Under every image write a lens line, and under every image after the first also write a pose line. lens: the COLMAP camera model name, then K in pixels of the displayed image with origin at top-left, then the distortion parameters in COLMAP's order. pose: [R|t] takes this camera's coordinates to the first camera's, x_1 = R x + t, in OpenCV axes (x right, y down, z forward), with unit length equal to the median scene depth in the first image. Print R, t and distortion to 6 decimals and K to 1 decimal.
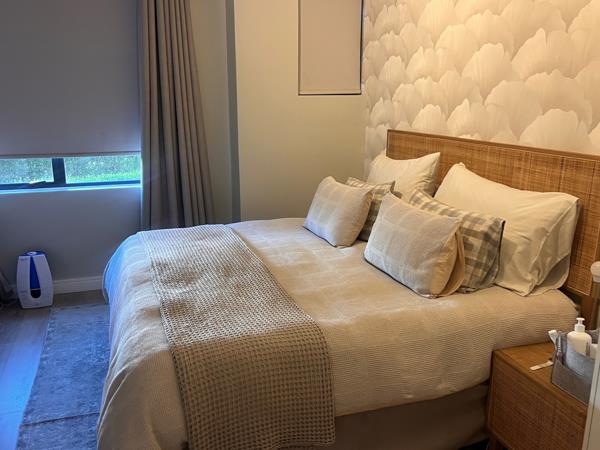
lens RADIAL K [[573.9, 0, 298.4], [0, 573.9, 226.3], [0, 0, 1]] dist [0.036999, 0.000000]
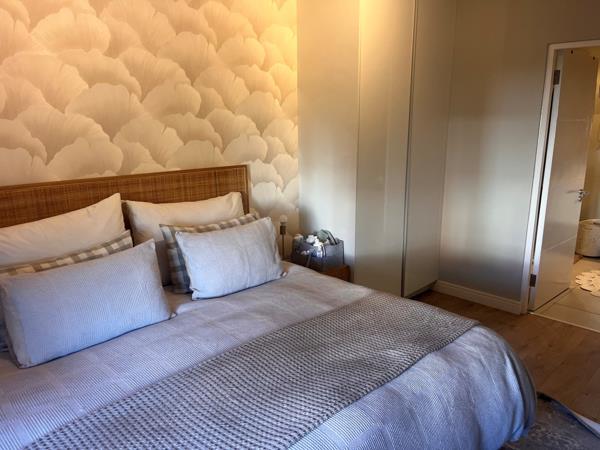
lens RADIAL K [[474.1, 0, 297.6], [0, 474.1, 222.7], [0, 0, 1]] dist [0.072497, -0.078669]
pose [[-0.454769, -0.188504, 0.870432, -0.700412], [0.210410, 0.926936, 0.310672, -0.316094], [-0.865398, 0.324431, -0.381879, 1.260231]]
